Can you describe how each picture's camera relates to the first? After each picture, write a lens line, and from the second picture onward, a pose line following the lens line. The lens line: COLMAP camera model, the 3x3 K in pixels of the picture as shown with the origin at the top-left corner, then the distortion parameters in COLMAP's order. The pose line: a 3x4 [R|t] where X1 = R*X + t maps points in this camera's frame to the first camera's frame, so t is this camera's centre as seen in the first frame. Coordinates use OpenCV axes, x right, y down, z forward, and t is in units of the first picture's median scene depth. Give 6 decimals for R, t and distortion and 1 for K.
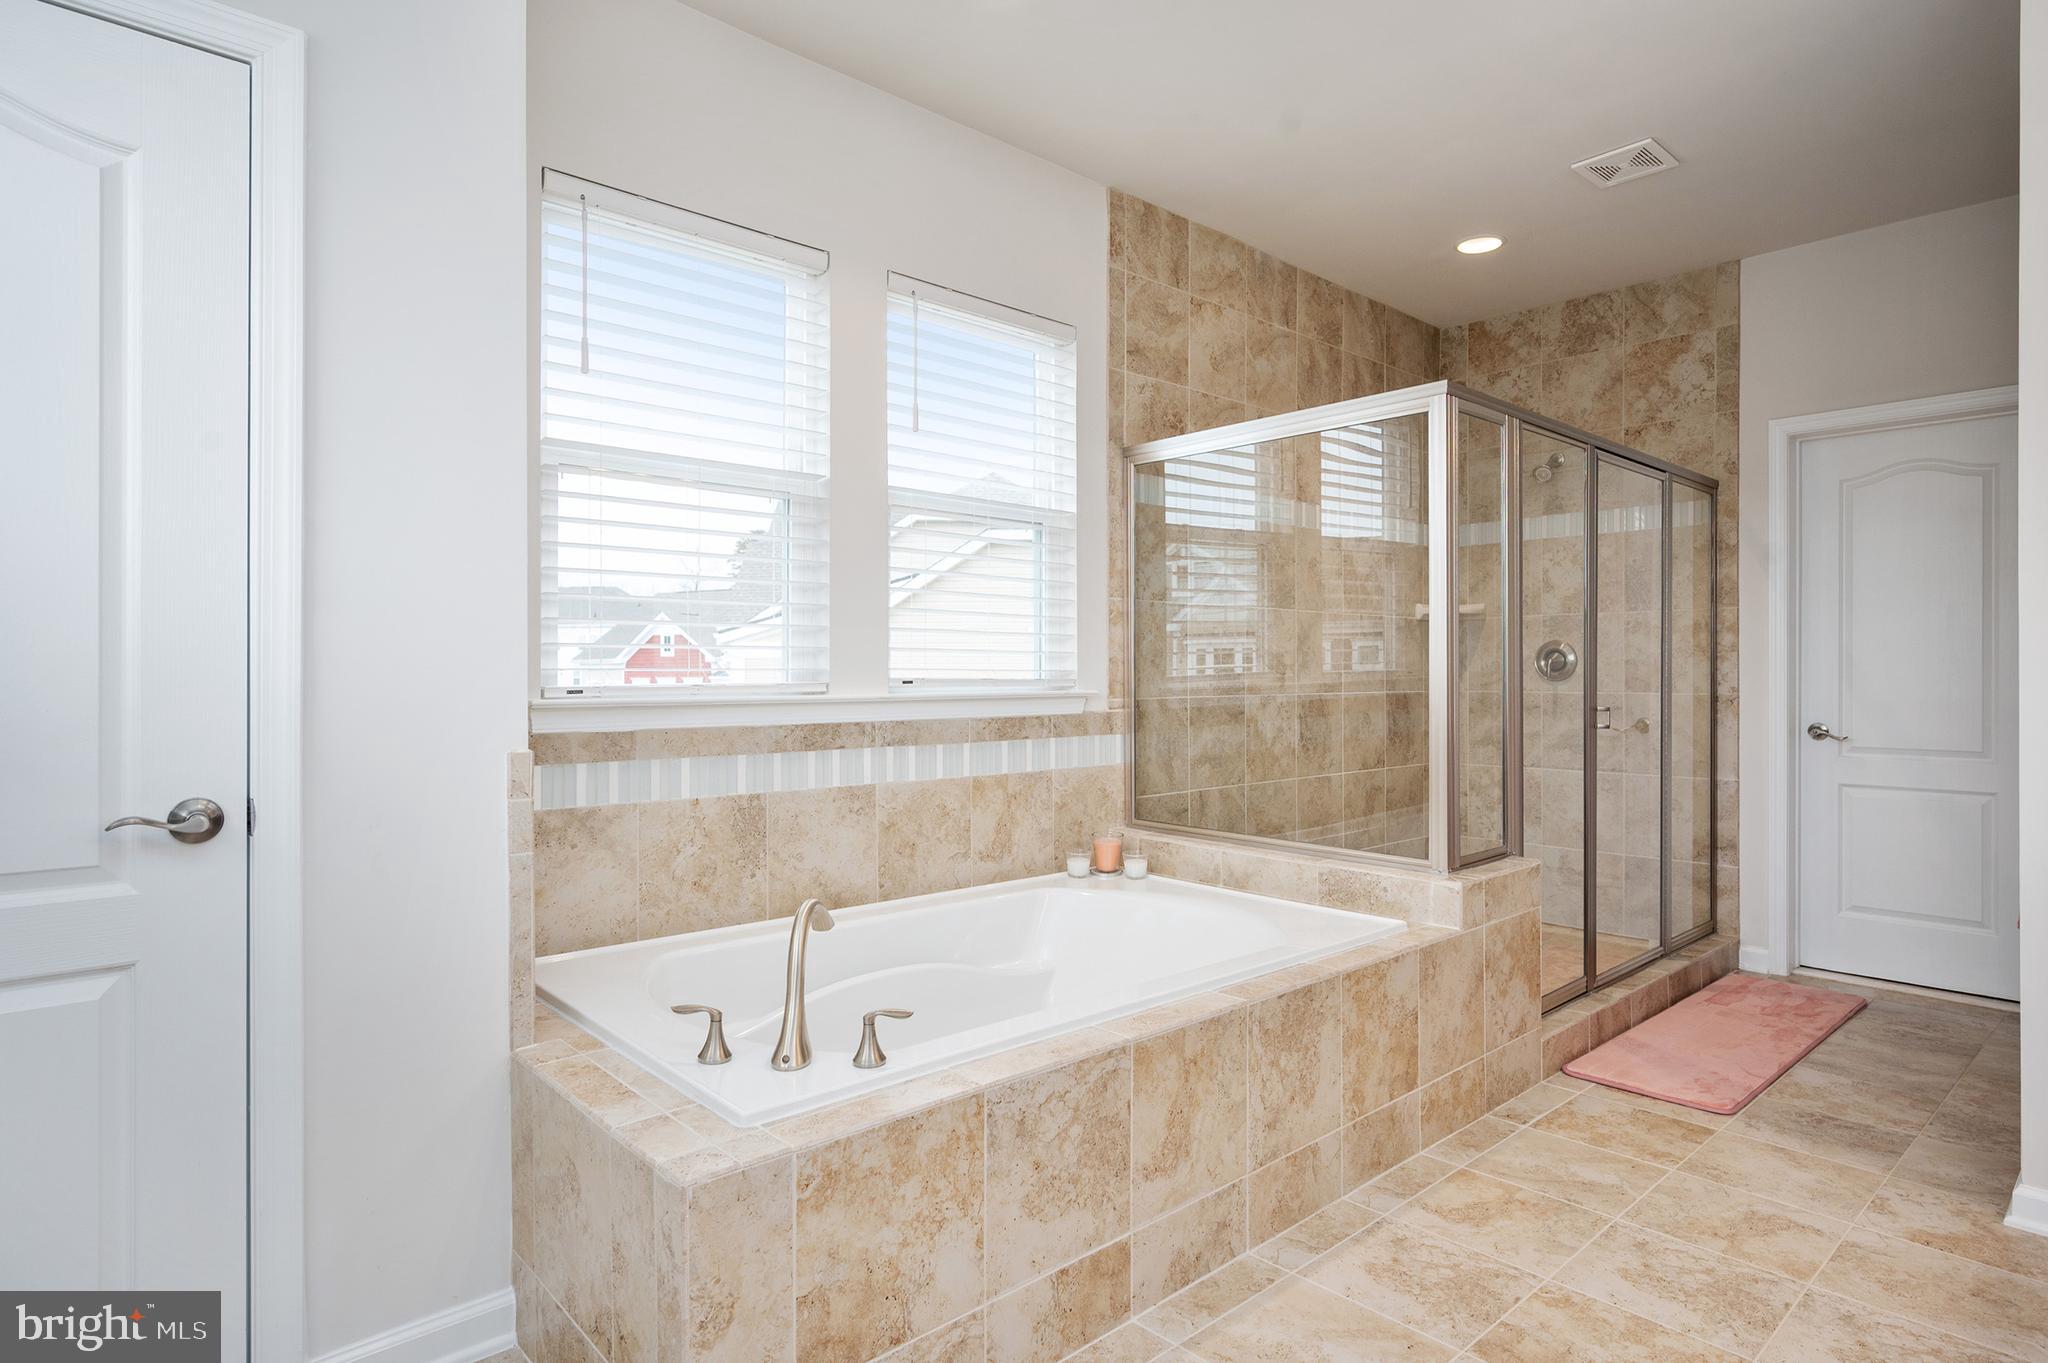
lens RADIAL K [[1096.2, 0, 1019.8], [0, 1096.2, 668.0], [0, 0, 1]] dist [0.001207, 0.001105]
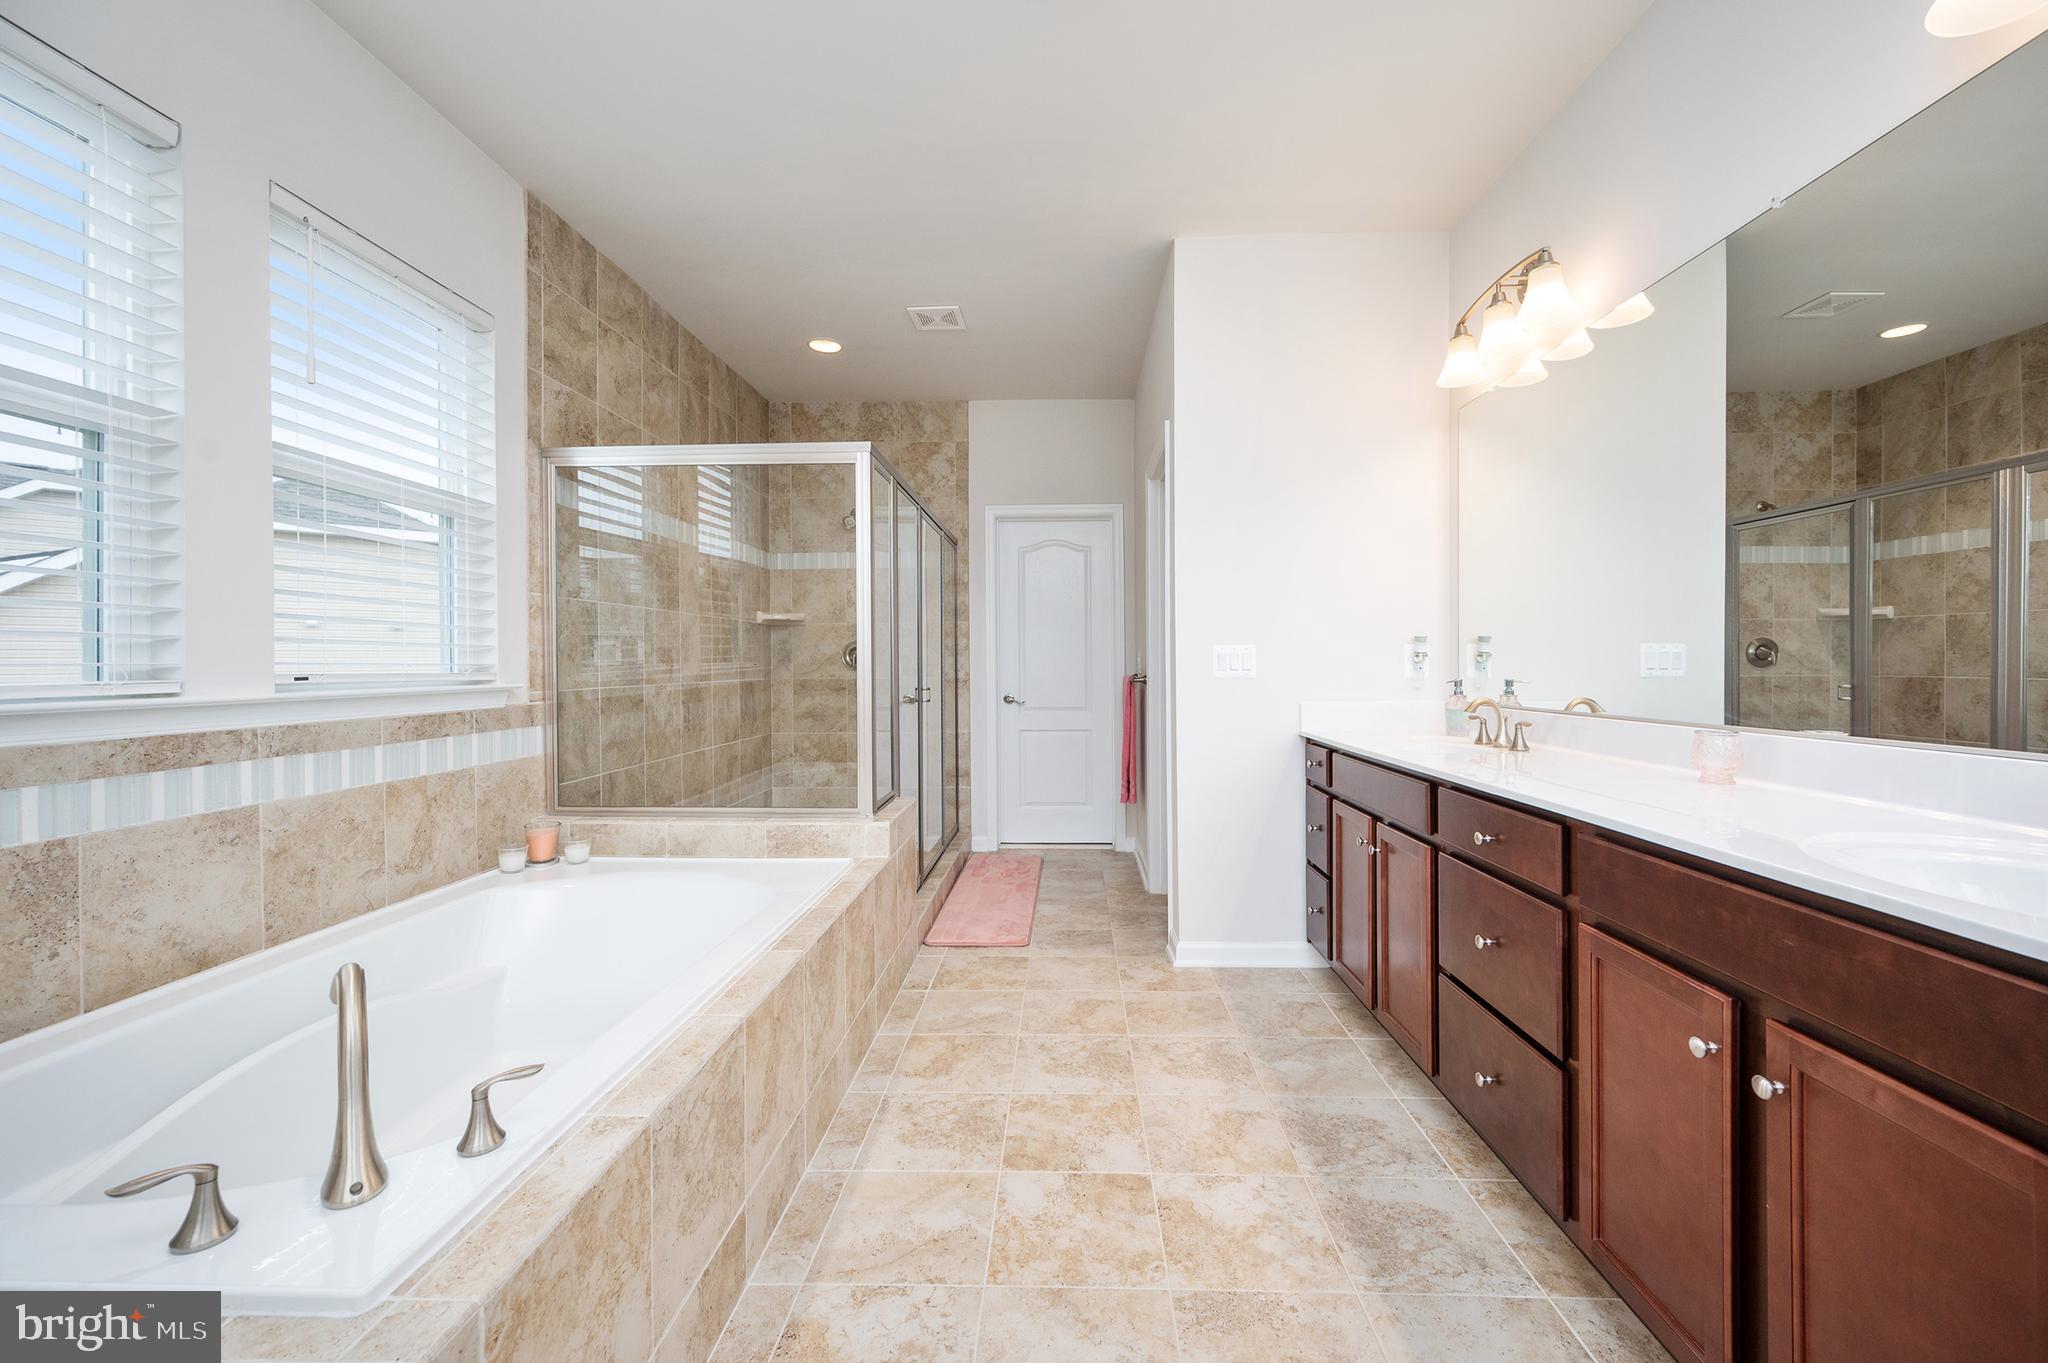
lens RADIAL K [[815.8, 0, 1030.9], [0, 815.8, 663.0], [0, 0, 1]] dist [0.000018, -0.000091]
pose [[0.697413, -0.004237, 0.716657, -0.171343], [0.003164, 0.999991, 0.002833, 0.000844], [-0.716663, 0.000292, 0.697420, 0.171516]]
